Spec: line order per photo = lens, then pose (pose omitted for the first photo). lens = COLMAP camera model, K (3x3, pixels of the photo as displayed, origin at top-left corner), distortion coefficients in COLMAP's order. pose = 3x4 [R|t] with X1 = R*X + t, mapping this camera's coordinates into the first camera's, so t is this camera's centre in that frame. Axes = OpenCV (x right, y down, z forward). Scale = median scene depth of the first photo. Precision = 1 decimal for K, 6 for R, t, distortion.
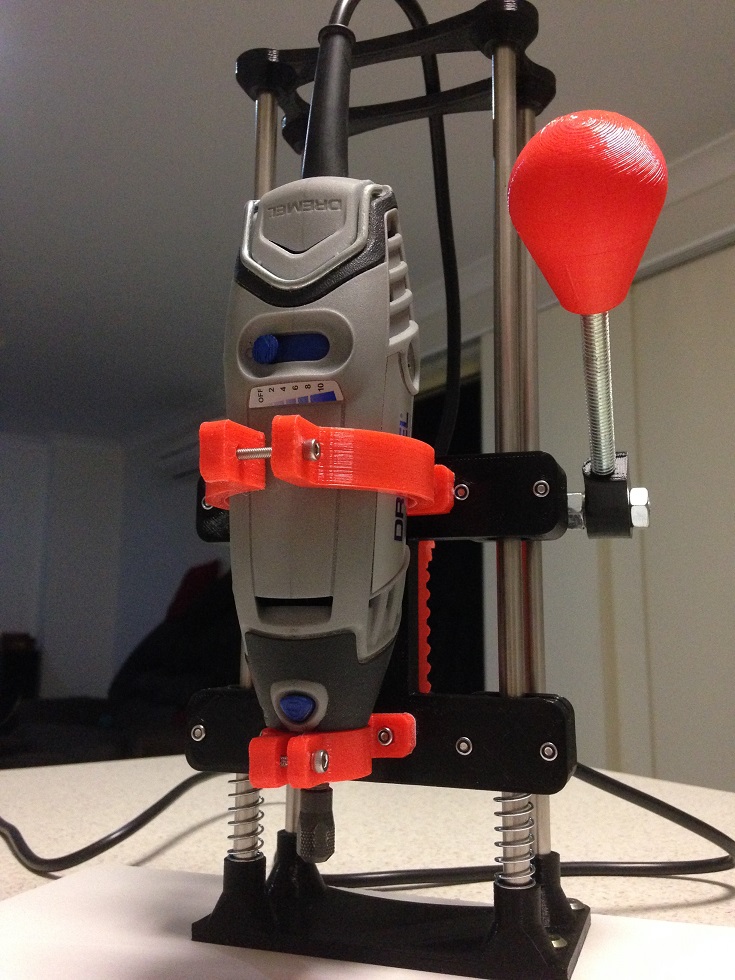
lens RADIAL K [[913.8, 0, 365.0], [0, 913.8, 487.2], [0, 0, 1]] dist [0.001795, 0.000000]
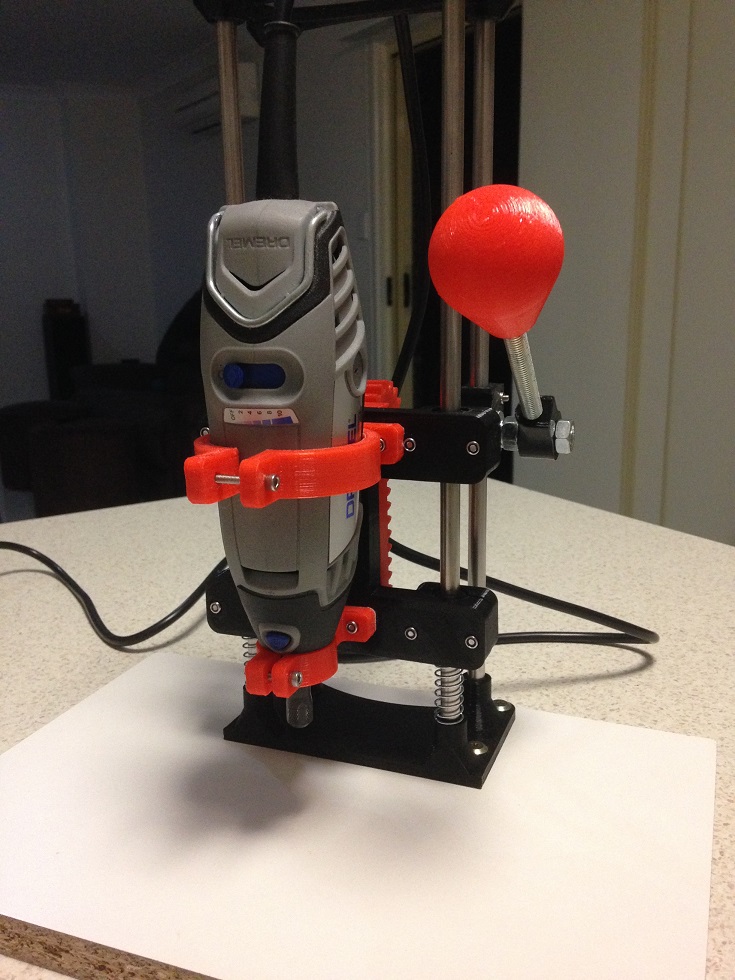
lens RADIAL K [[913.8, 0, 377.5], [0, 913.8, 491.8], [0, 0, 1]] dist [0.001795, 0.000000]
pose [[0.999149, -0.014377, -0.038647, 0.123628], [0.028362, 0.919945, 0.391020, -0.469115], [0.029931, -0.391784, 0.919570, -0.162286]]
